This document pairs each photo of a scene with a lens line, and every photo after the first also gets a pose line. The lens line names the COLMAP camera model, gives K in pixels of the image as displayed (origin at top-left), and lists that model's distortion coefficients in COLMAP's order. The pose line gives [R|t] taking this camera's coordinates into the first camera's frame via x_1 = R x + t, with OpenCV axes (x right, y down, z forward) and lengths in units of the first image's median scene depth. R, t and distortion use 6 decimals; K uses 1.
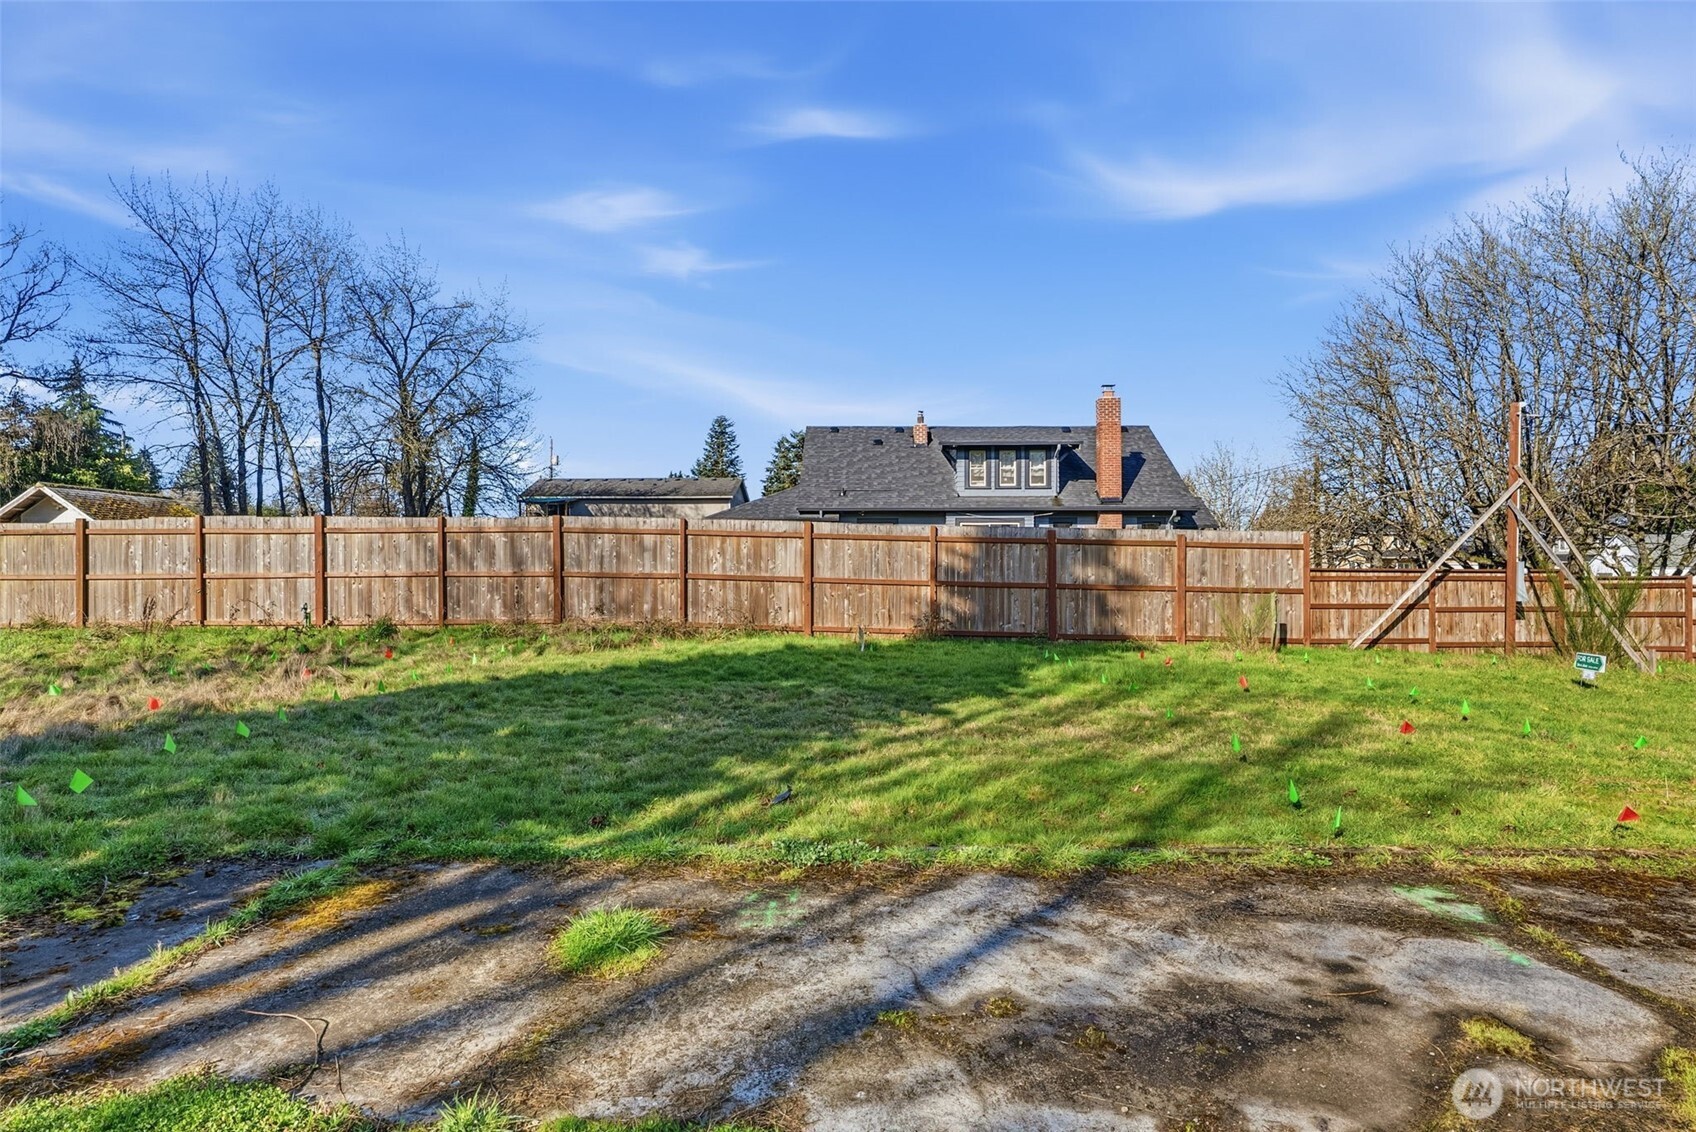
lens RADIAL K [[879.7, 0, 845.6], [0, 879.7, 574.6], [0, 0, 1]] dist [-0.006159, 0.001597]
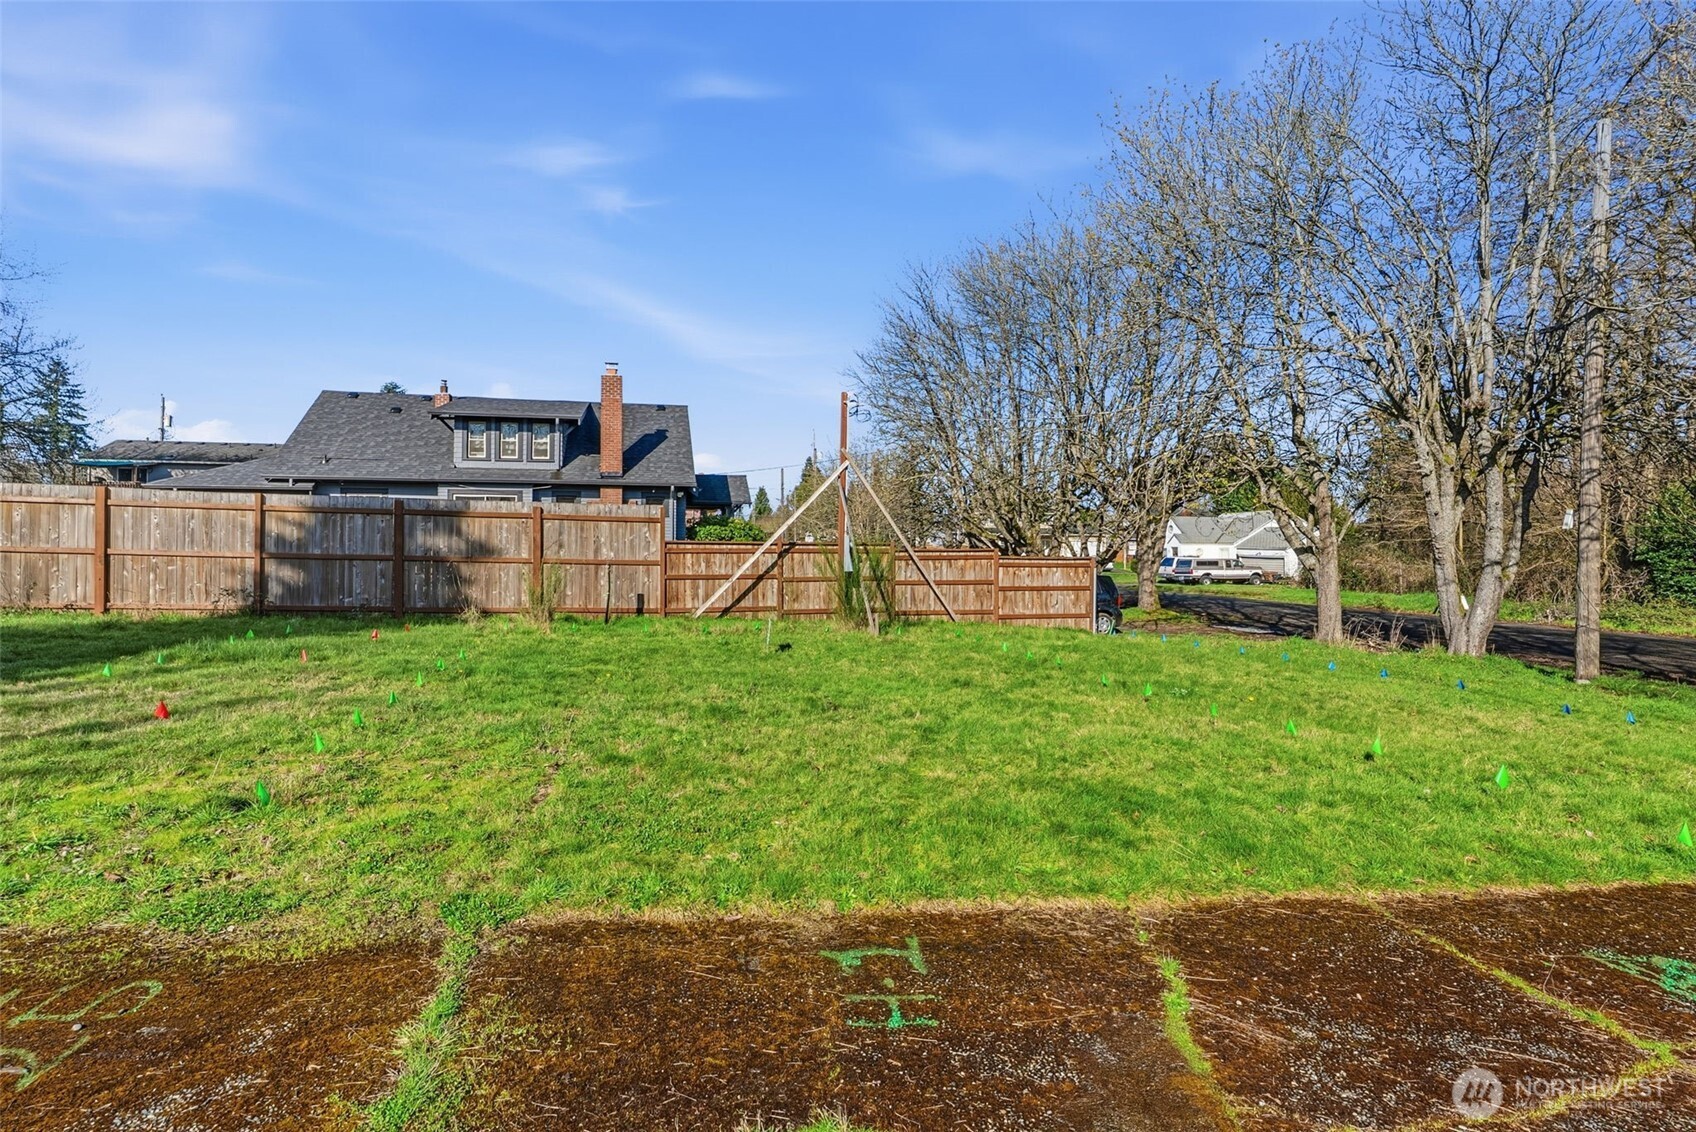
lens RADIAL K [[840.1, 0, 839.3], [0, 840.1, 539.0], [0, 0, 1]] dist [-0.012178, 0.004182]
pose [[0.964924, 0.004440, 0.262491, 0.456327], [-0.001130, 0.999918, -0.012761, 0.002960], [-0.262526, 0.012017, 0.964850, -0.014141]]
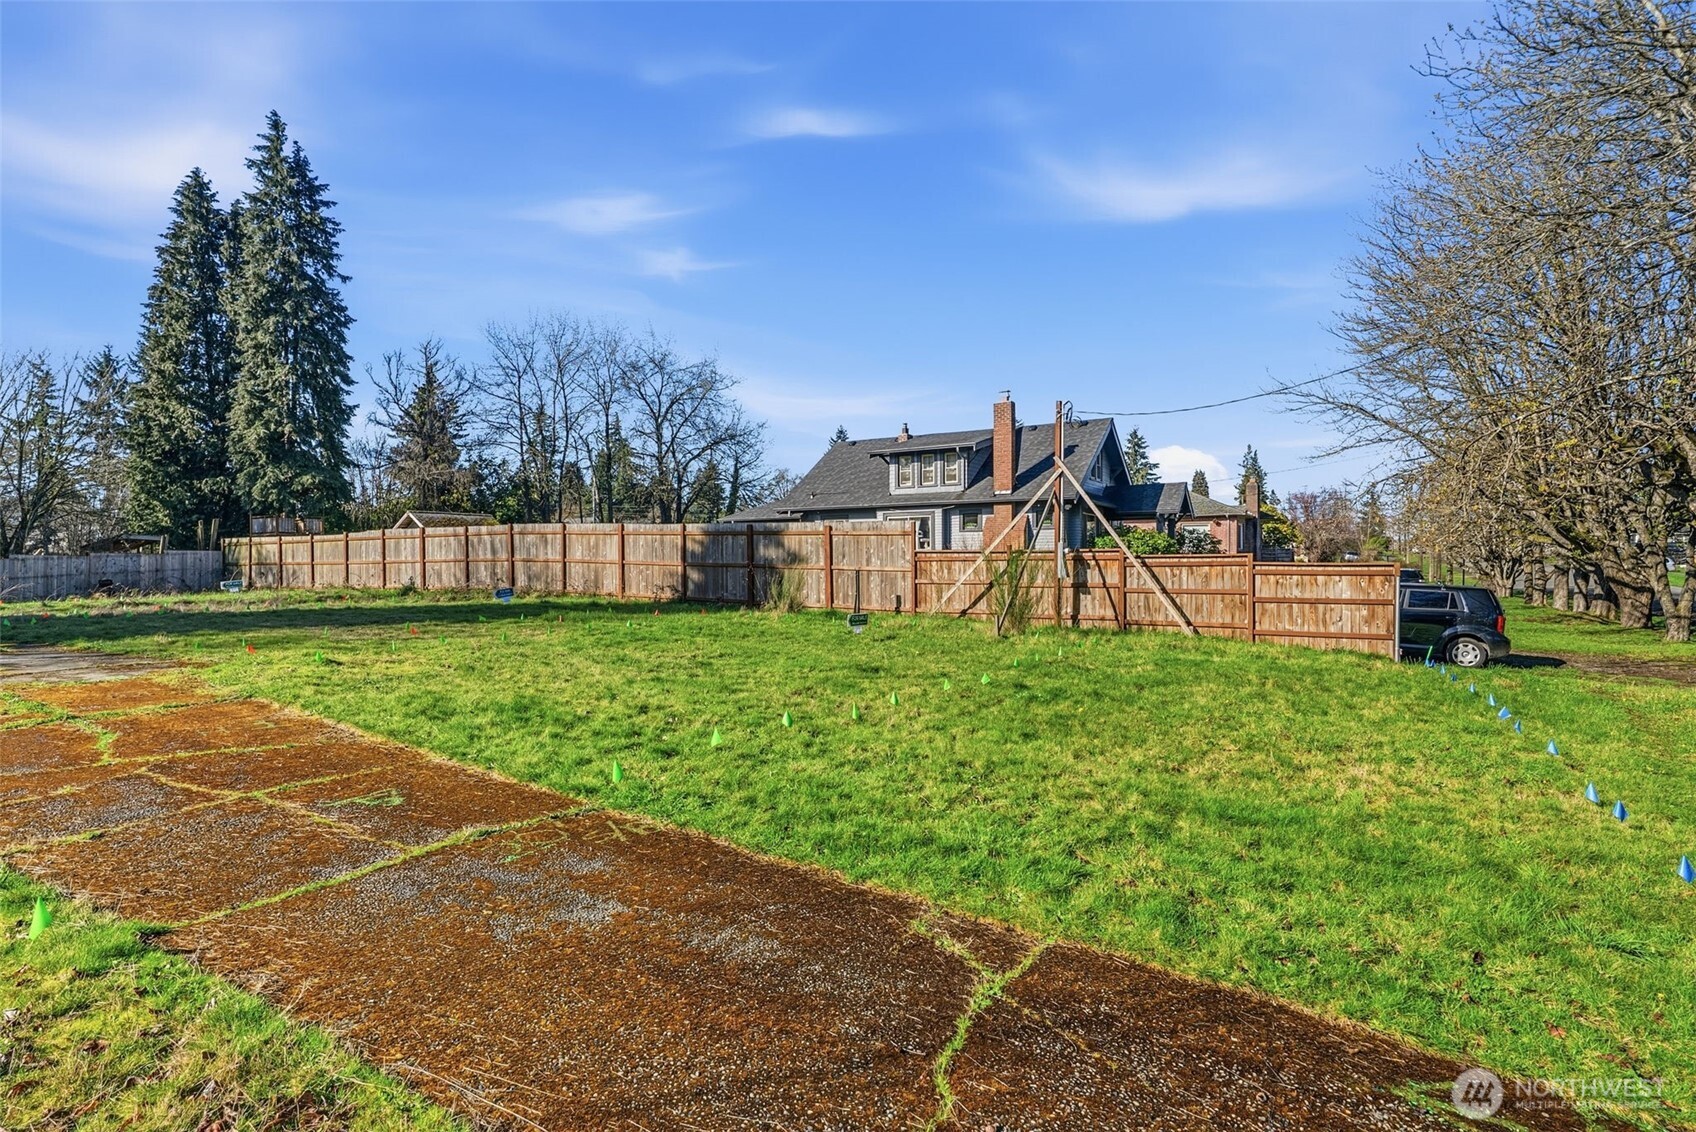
lens RADIAL K [[840.1, 0, 847.6], [0, 840.1, 565.7], [0, 0, 1]] dist [-0.012178, 0.004182]
pose [[0.872420, -0.002284, -0.488751, 0.995805], [0.002634, 0.999997, 0.000028, 0.013356], [0.488749, -0.001312, 0.872423, -0.064047]]
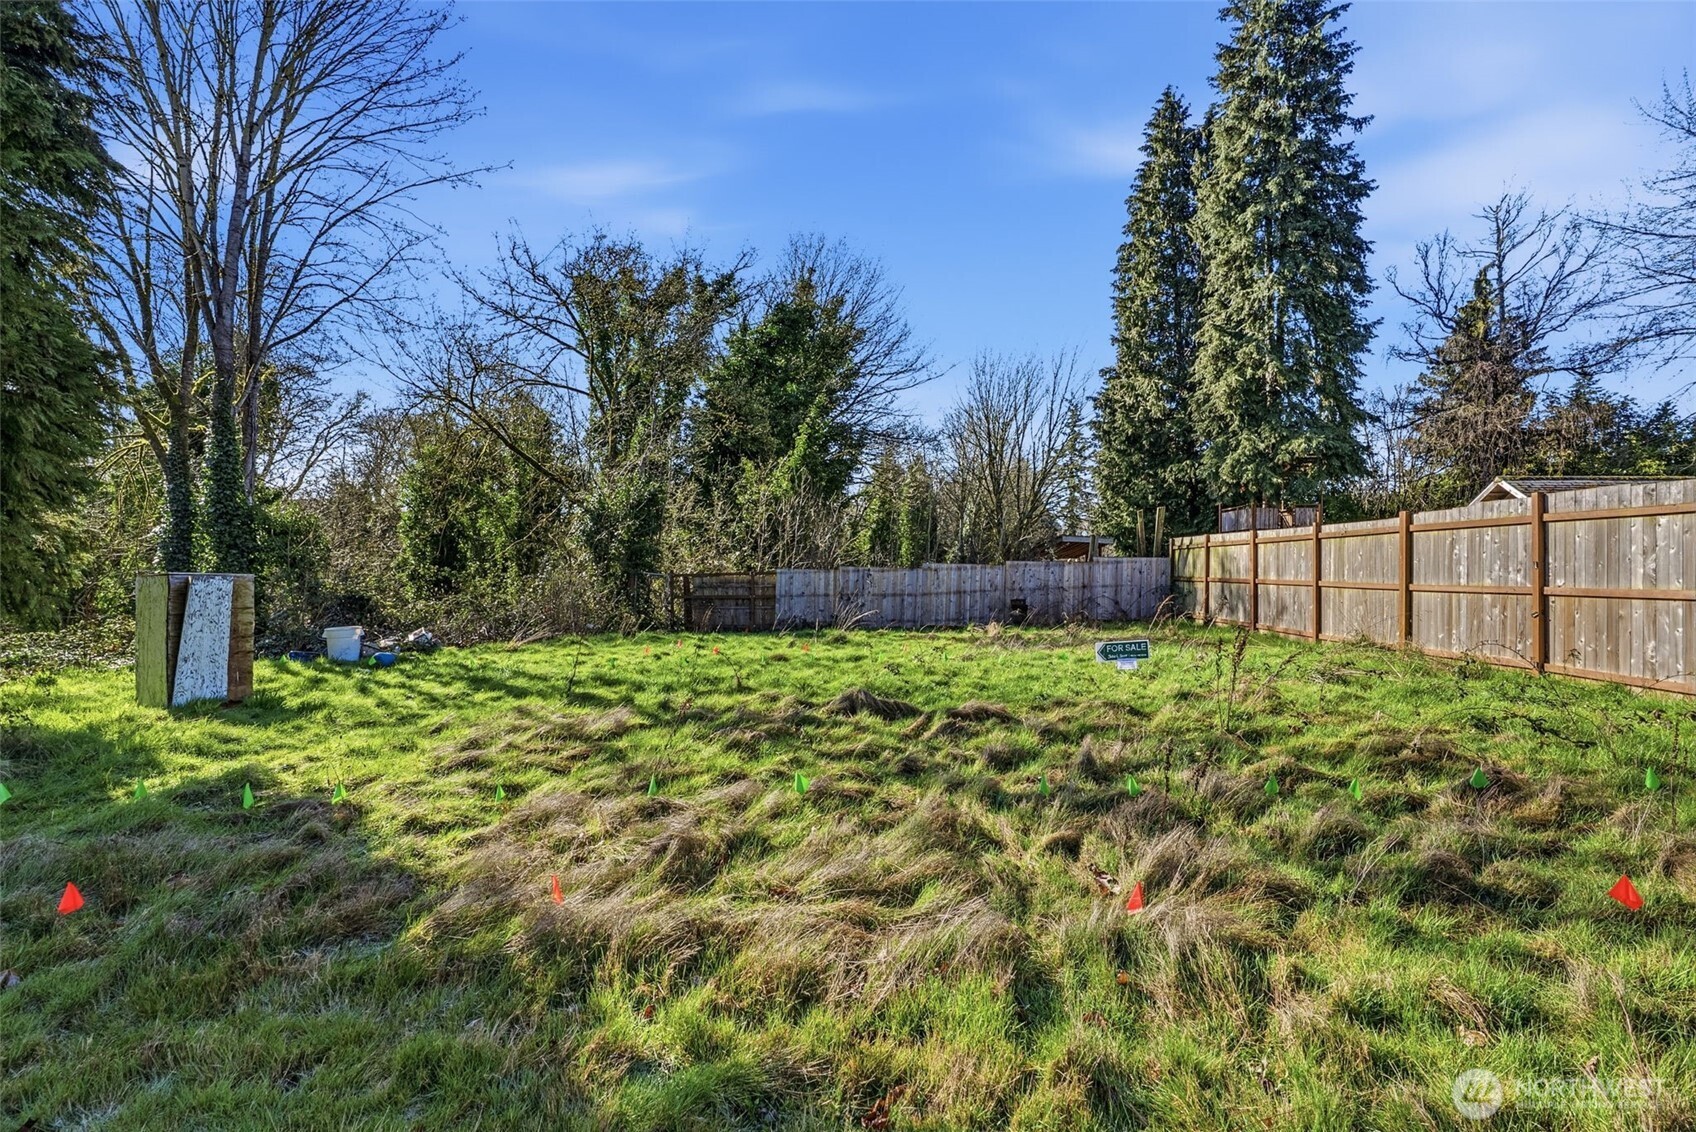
lens RADIAL K [[783.8, 0, 855.1], [0, 783.8, 561.2], [0, 0, 1]] dist [0.010551, 0.000362]
pose [[-0.013881, -0.005444, -0.999889, -0.174488], [-0.011267, 0.999923, -0.005287, -0.010890], [0.999840, 0.011193, -0.013941, 0.530588]]
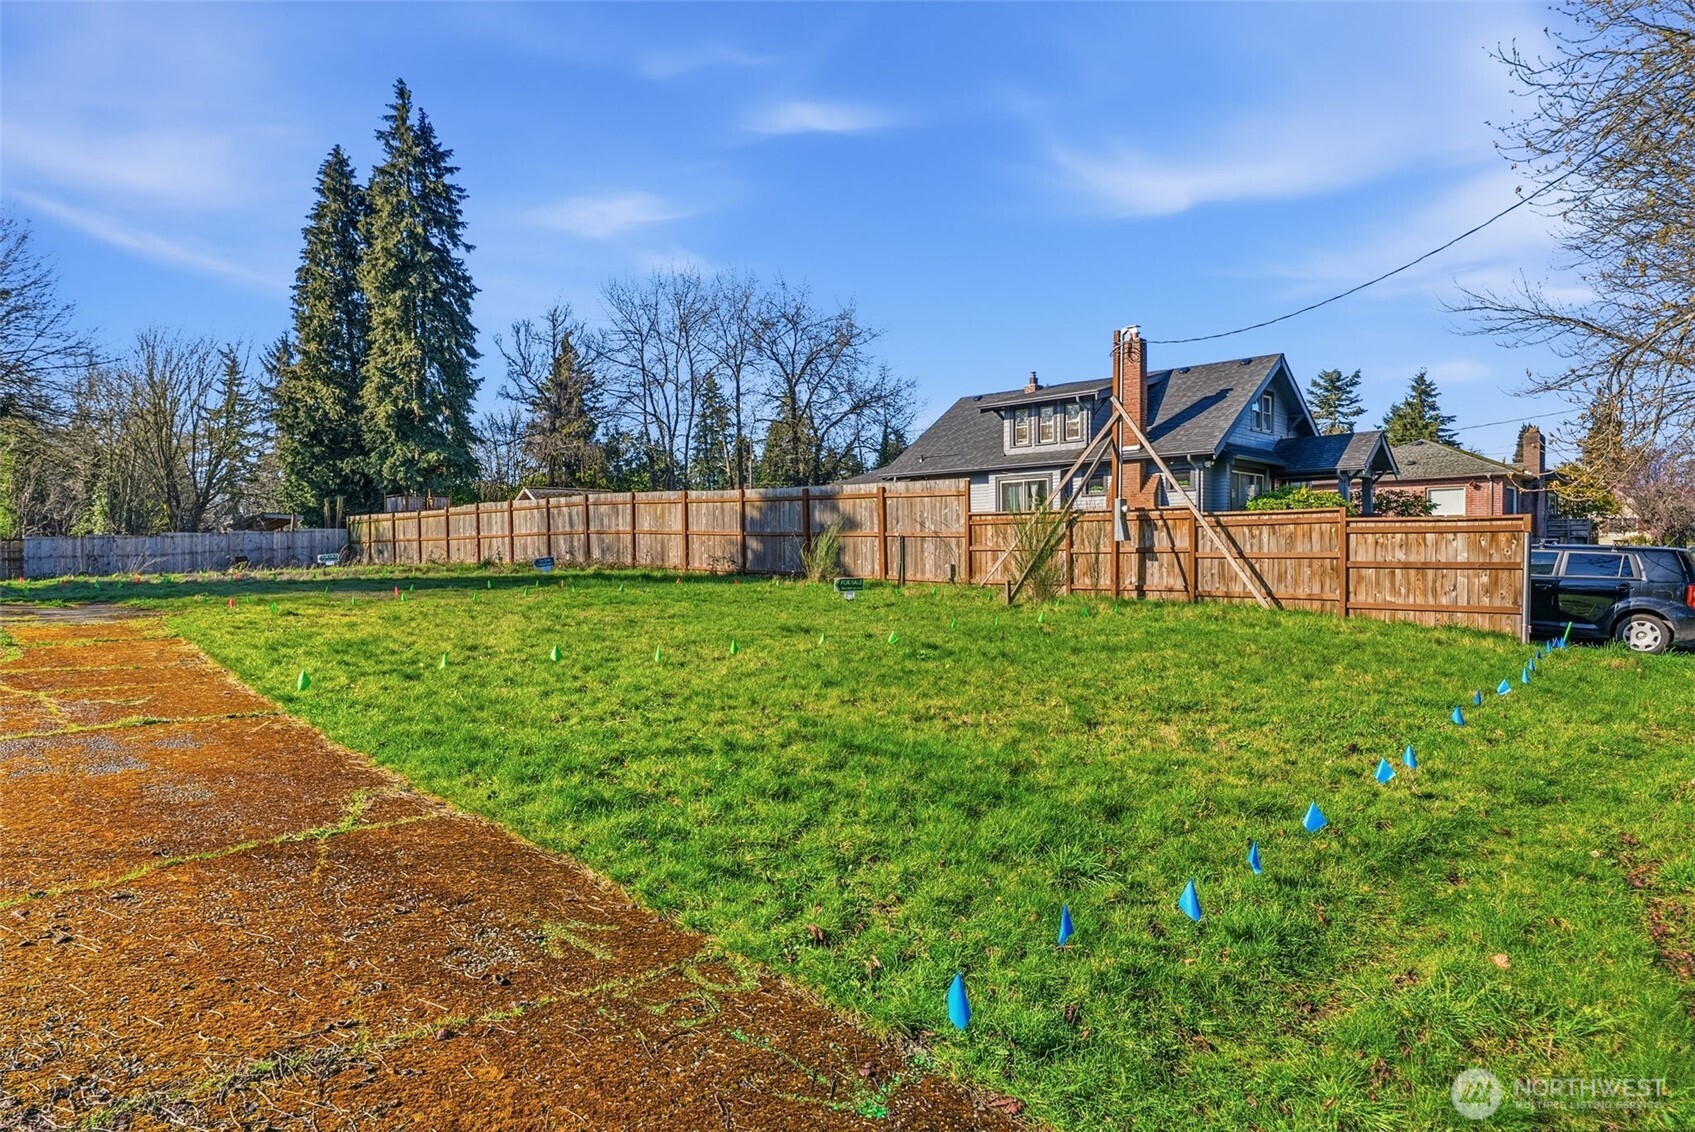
lens RADIAL K [[974.0, 0, 851.8], [0, 974.0, 572.0], [0, 0, 1]] dist [-0.007316, 0.002883]
pose [[0.745308, 0.009772, -0.666648, 1.184709], [0.004851, 0.999787, 0.020079, 0.039097], [0.666702, -0.018199, 0.745102, 0.022347]]
